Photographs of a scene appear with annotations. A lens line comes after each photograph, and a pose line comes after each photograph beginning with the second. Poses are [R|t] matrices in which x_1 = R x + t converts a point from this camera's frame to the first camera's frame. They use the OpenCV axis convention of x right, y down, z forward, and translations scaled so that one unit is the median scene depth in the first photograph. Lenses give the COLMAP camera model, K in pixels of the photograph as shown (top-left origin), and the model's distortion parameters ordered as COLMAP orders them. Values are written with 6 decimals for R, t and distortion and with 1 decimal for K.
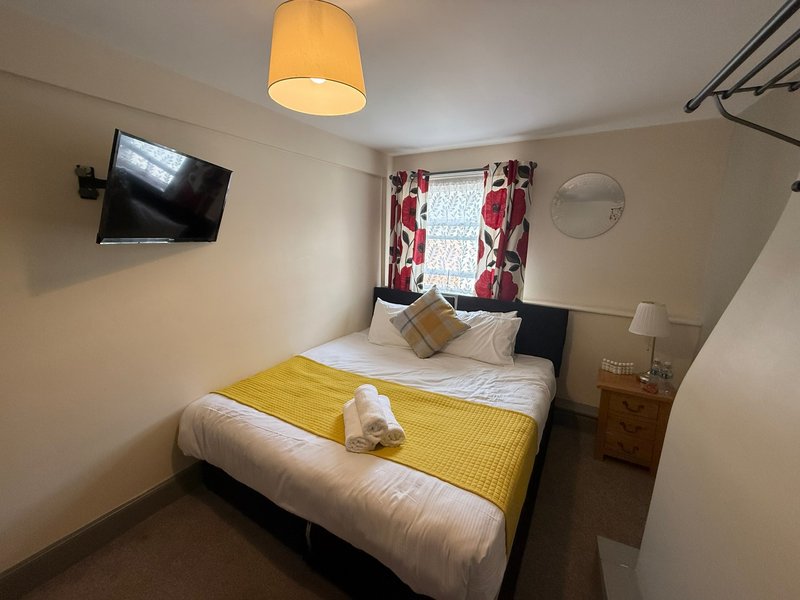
lens RADIAL K [[317.8, 0, 400.0], [0, 317.8, 300.0], [0, 0, 1]] dist [0.000441, -0.000069]
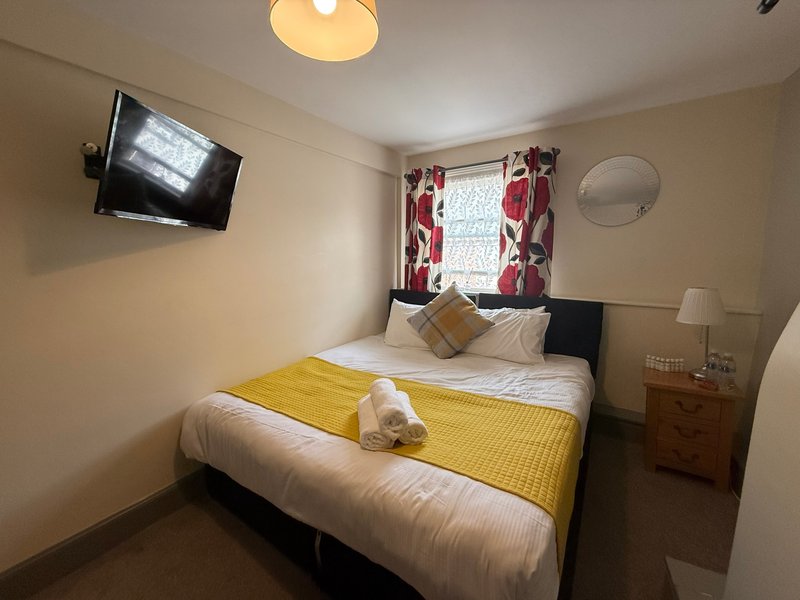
lens RADIAL K [[317.8, 0, 400.0], [0, 317.8, 300.0], [0, 0, 1]] dist [0.000441, -0.000069]
pose [[0.998611, -0.018529, -0.049323, -0.006802], [0.015371, 0.997853, -0.063668, 0.080787], [0.050397, 0.062821, 0.996752, 0.069479]]
